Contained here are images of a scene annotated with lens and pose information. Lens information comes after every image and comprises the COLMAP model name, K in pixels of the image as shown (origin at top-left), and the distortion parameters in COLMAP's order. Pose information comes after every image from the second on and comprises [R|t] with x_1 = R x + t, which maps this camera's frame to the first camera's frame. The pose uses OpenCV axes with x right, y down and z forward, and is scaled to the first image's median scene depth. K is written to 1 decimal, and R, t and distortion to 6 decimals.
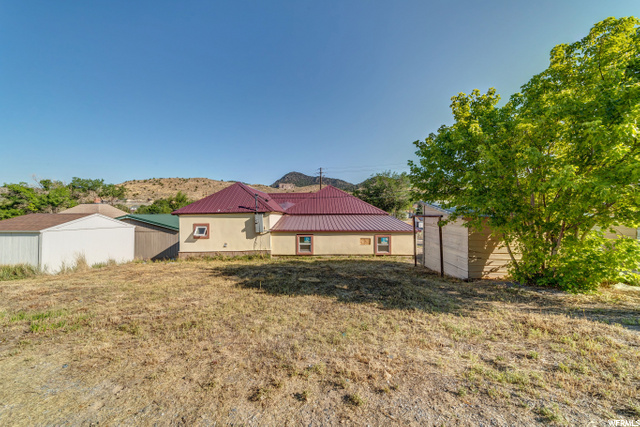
lens RADIAL K [[230.0, 0, 320.0], [0, 230.0, 213.5], [0, 0, 1]] dist [0.000225, 0.000069]
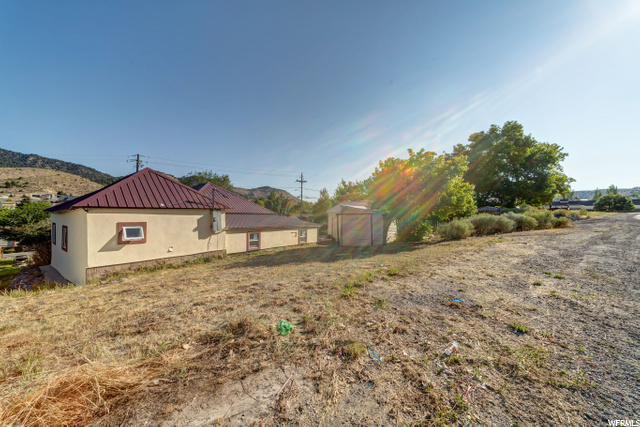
lens RADIAL K [[230.0, 0, 320.0], [0, 230.0, 213.5], [0, 0, 1]] dist [0.000225, 0.000069]
pose [[0.587064, 0.020051, 0.809292, -0.752265], [-0.011750, 0.999799, -0.016247, 0.022135], [-0.809456, 0.000029, 0.587181, 0.126316]]
